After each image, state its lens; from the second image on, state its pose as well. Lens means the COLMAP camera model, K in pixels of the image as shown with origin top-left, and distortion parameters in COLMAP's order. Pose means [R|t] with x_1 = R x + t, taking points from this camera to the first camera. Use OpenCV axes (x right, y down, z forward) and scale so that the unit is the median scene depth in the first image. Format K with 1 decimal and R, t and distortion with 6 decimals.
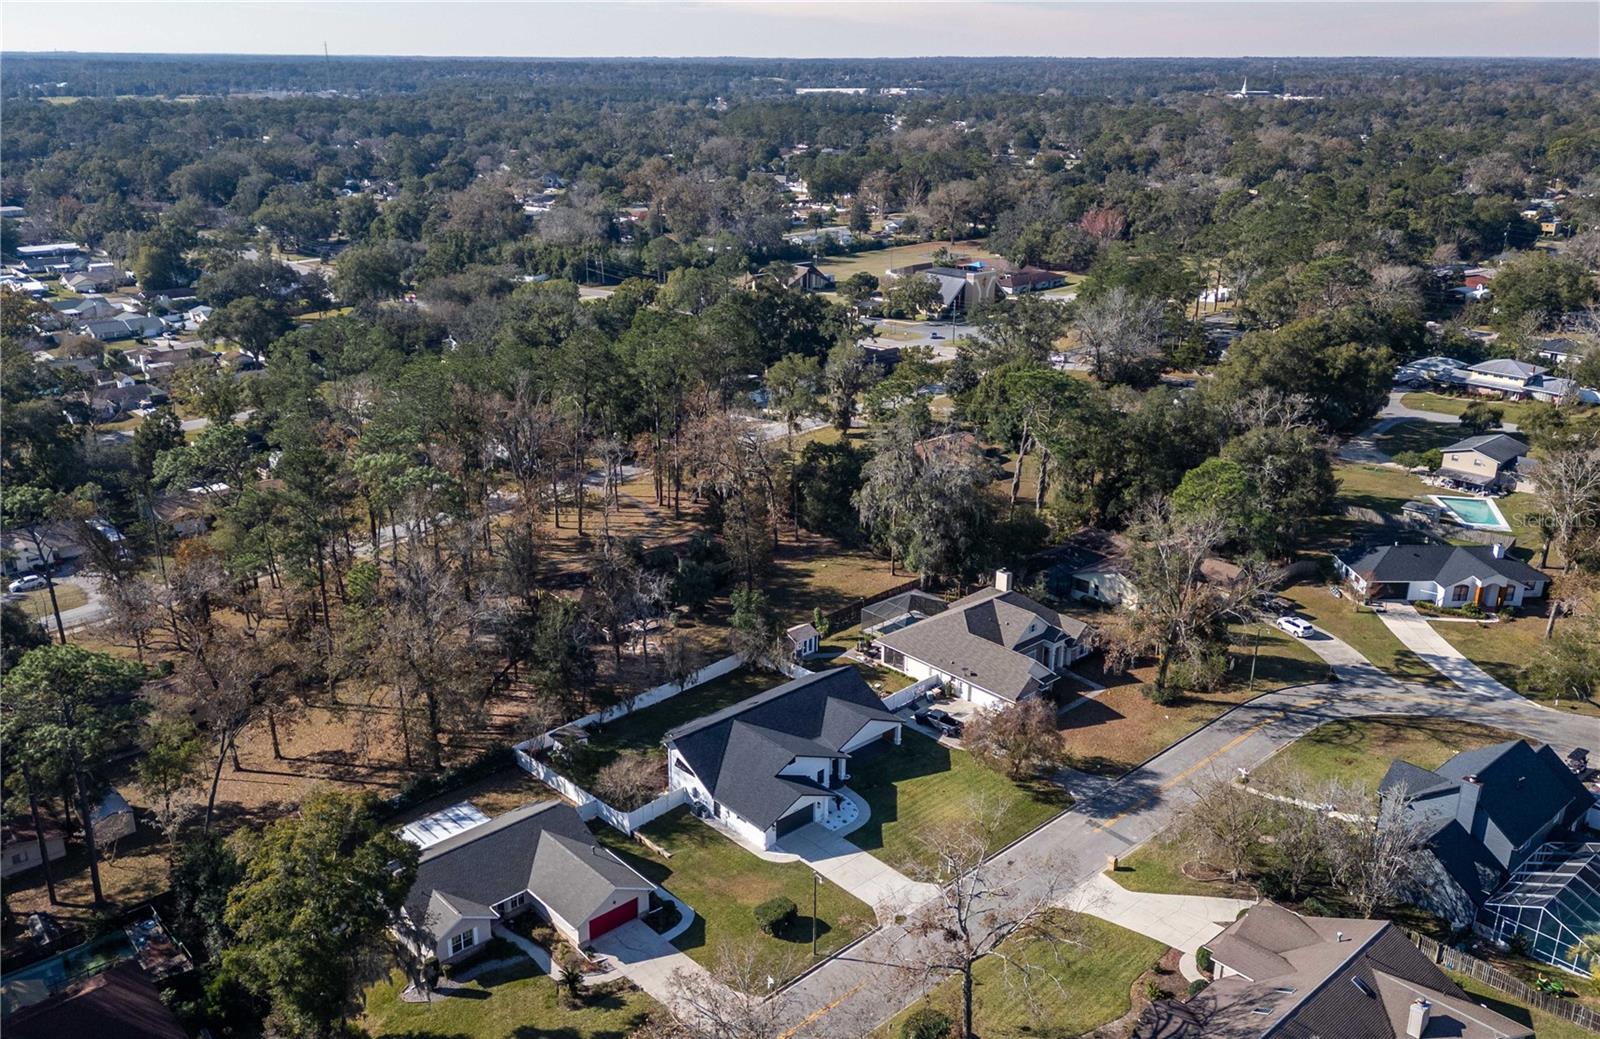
lens RADIAL K [[1292.3, 0, 744.1], [0, 1292.3, 512.8], [0, 0, 1]] dist [0.076124, -0.089401]
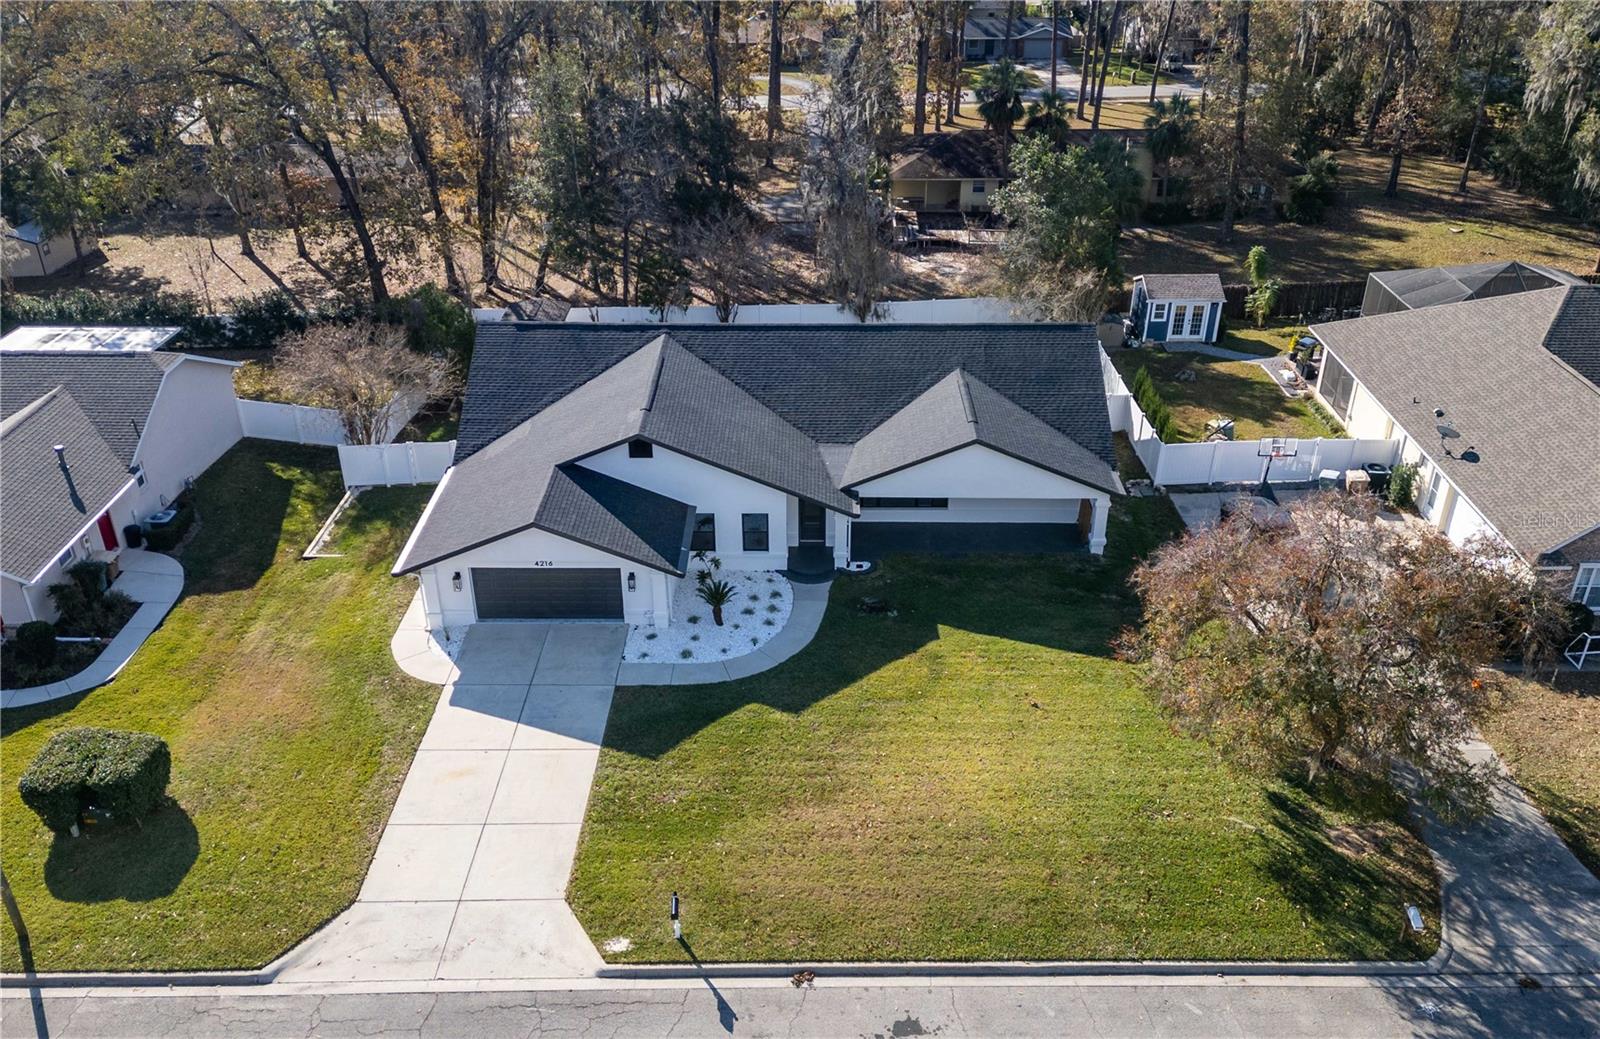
lens RADIAL K [[1292.3, 0, 794.3], [0, 1292.3, 529.1], [0, 0, 1]] dist [0.076124, -0.089401]
pose [[0.752145, 0.332137, -0.569177, 0.261593], [-0.222065, 0.940929, 0.255618, 0.104101], [0.620455, -0.065868, 0.781471, 0.695341]]
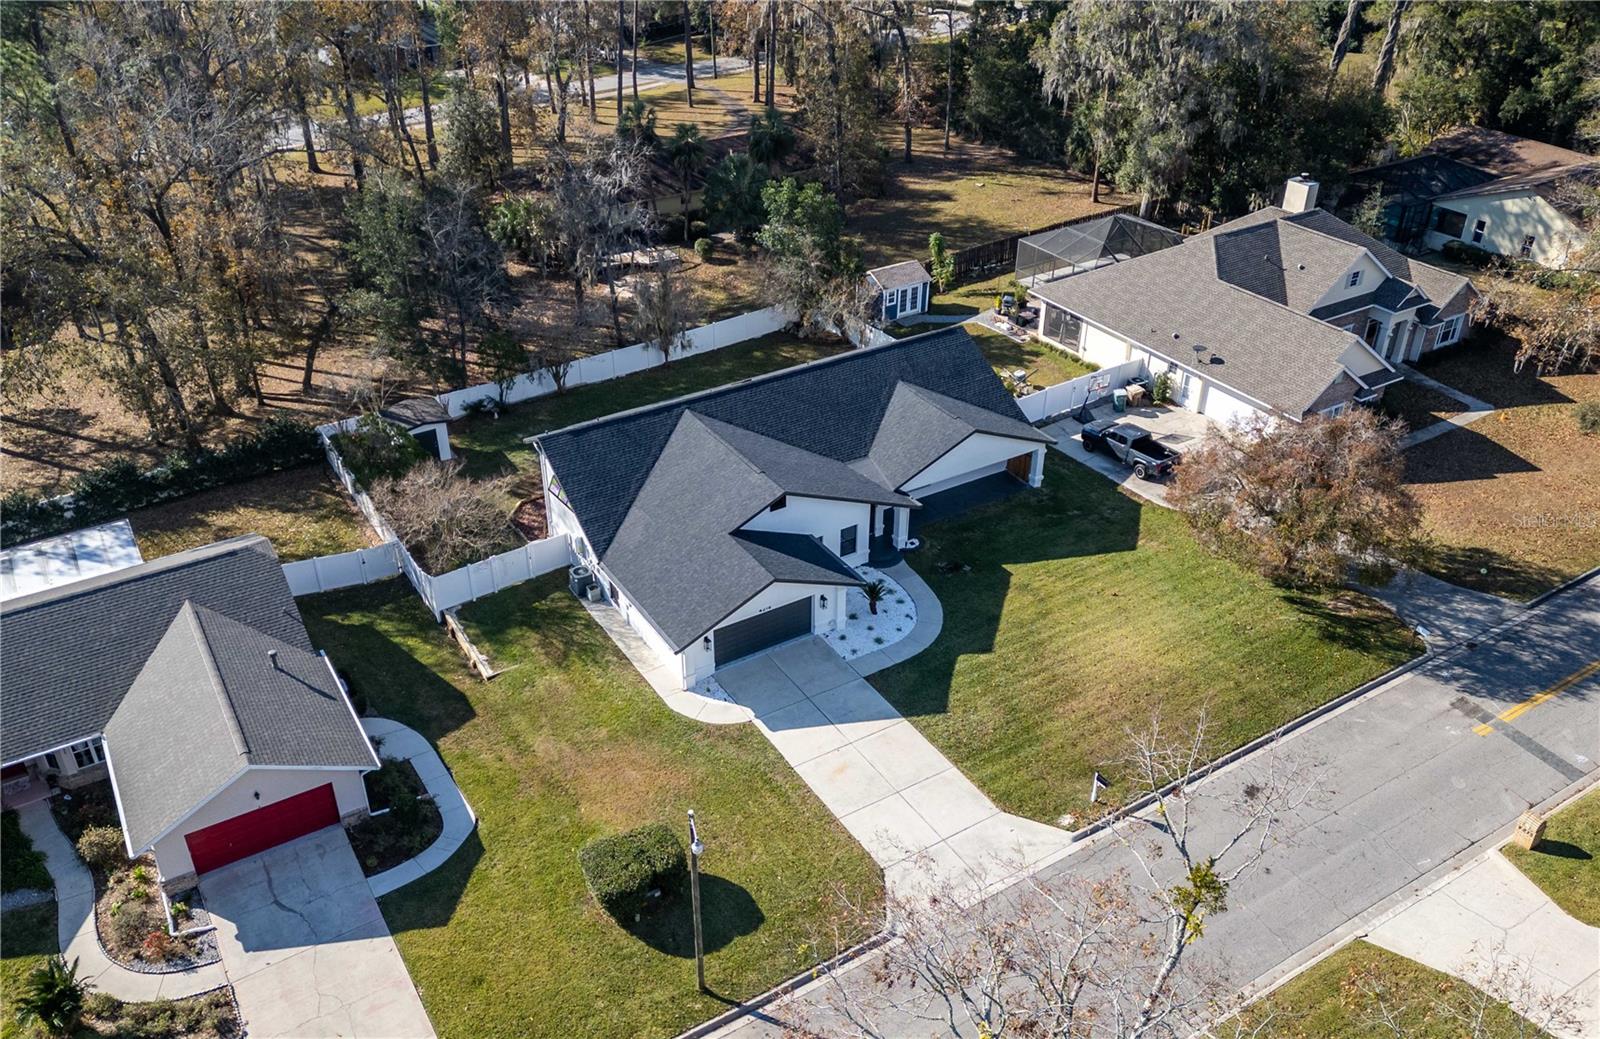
lens RADIAL K [[1292.3, 0, 754.1], [0, 1292.3, 540.5], [0, 0, 1]] dist [0.076124, -0.089401]
pose [[0.984679, 0.092489, -0.147826, 0.090680], [-0.055740, 0.970216, 0.235741, 0.091157], [0.165226, -0.223890, 0.960507, 0.520863]]
